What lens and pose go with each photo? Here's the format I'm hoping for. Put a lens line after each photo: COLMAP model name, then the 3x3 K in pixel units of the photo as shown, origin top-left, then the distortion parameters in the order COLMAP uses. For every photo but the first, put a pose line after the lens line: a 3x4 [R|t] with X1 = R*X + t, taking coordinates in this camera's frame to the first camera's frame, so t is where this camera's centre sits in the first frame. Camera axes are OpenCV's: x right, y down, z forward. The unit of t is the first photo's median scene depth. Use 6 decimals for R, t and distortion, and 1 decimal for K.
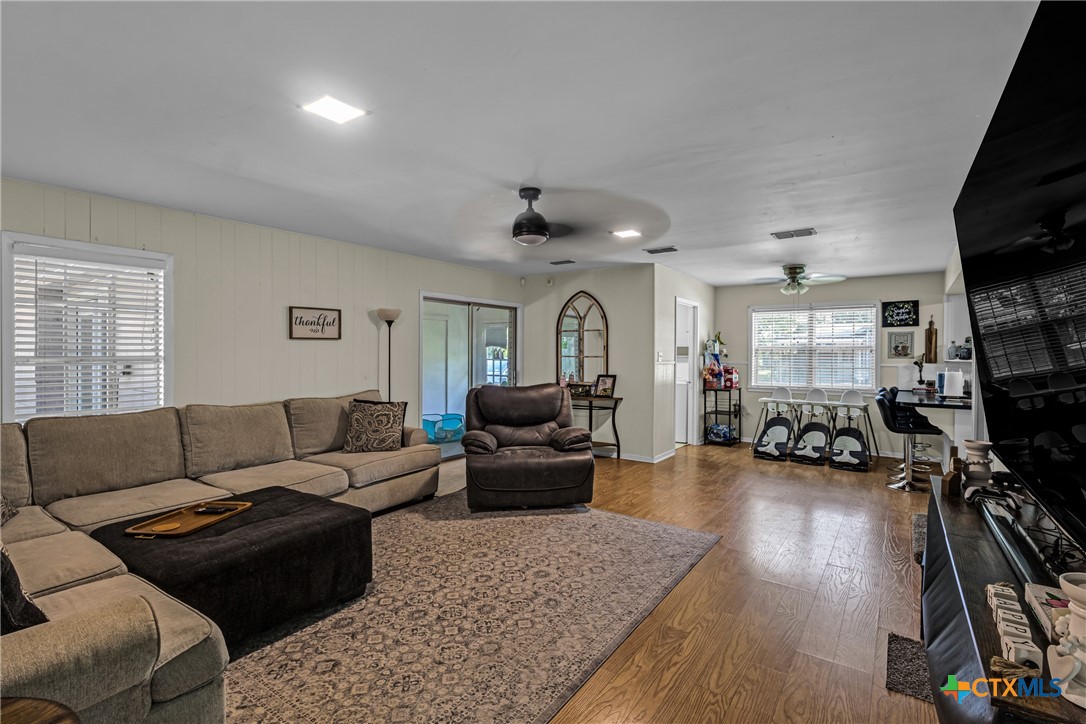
lens RADIAL K [[513.8, 0, 538.8], [0, 513.8, 358.6], [0, 0, 1]] dist [-0.000409, 0.000163]
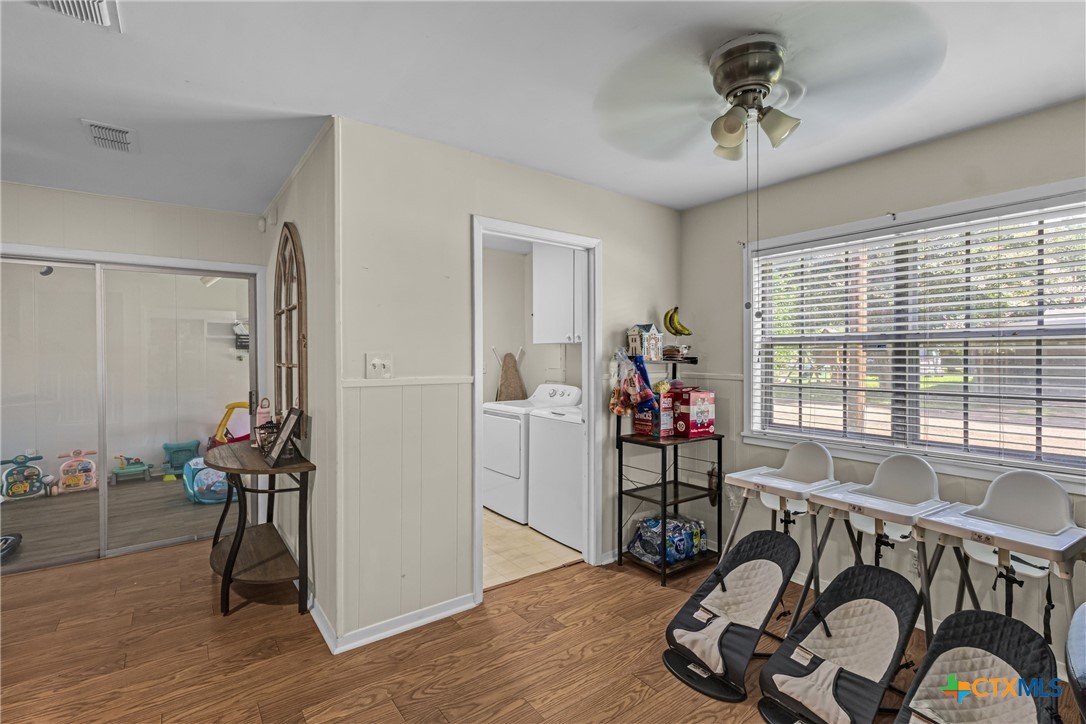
lens RADIAL K [[502.5, 0, 543.0], [0, 502.5, 362.0], [0, 0, 1]] dist [0.004137, 0.000696]
pose [[0.950303, -0.005075, -0.311284, 0.643724], [0.006309, 0.999976, 0.002958, -0.009950], [0.311261, -0.004774, 0.950312, 0.938720]]
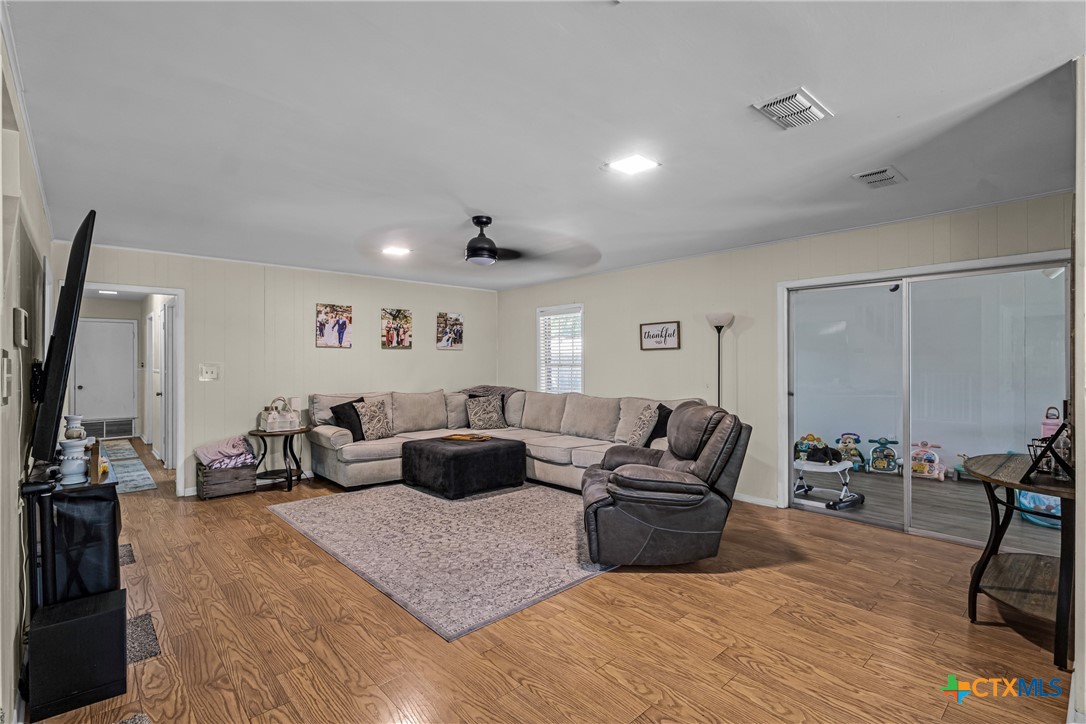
lens RADIAL K [[513.8, 0, 538.8], [0, 513.8, 358.6], [0, 0, 1]] dist [-0.000409, 0.000163]
pose [[-0.224382, -0.009315, -0.974457, 0.791979], [-0.011453, 0.999910, -0.006922, -0.005743], [0.974434, 0.009607, -0.224468, 1.028193]]
